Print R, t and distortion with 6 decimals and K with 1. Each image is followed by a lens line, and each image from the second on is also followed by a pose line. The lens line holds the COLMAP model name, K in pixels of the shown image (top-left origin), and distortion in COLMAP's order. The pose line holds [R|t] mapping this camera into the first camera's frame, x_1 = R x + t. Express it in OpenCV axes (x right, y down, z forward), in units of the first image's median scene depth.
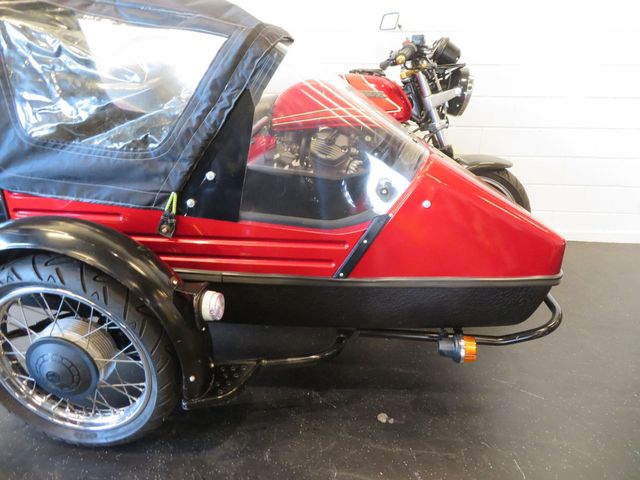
lens RADIAL K [[455.4, 0, 319.0], [0, 455.4, 238.4], [0, 0, 1]] dist [-0.008794, -0.002009]
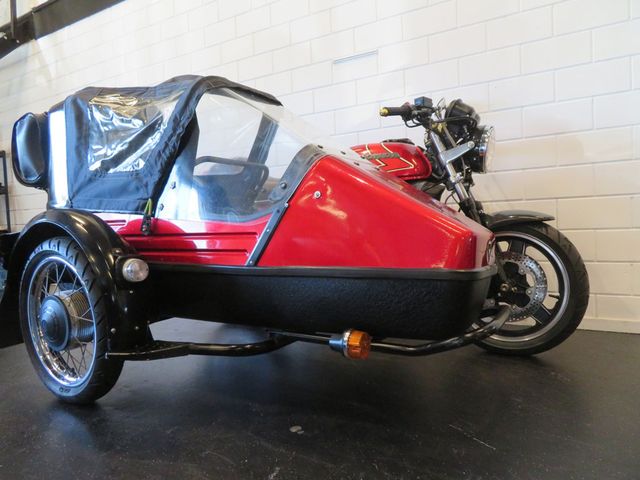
lens RADIAL K [[455.4, 0, 320.1], [0, 455.4, 236.5], [0, 0, 1]] dist [-0.008794, -0.002009]
pose [[0.897011, -0.026668, -0.441203, 0.713919], [-0.121196, 0.945083, -0.303528, 0.347221], [0.425068, 0.325740, 0.844518, 0.113284]]
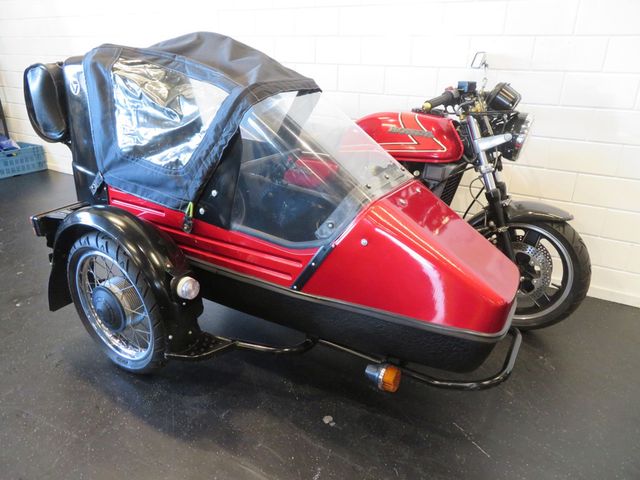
lens RADIAL K [[455.4, 0, 318.6], [0, 455.4, 239.2], [0, 0, 1]] dist [-0.008794, -0.002009]
pose [[0.902832, 0.169658, -0.395109, 0.578407], [-0.174524, 0.984363, 0.023891, -0.088868], [0.392984, 0.047387, 0.918324, -0.096933]]
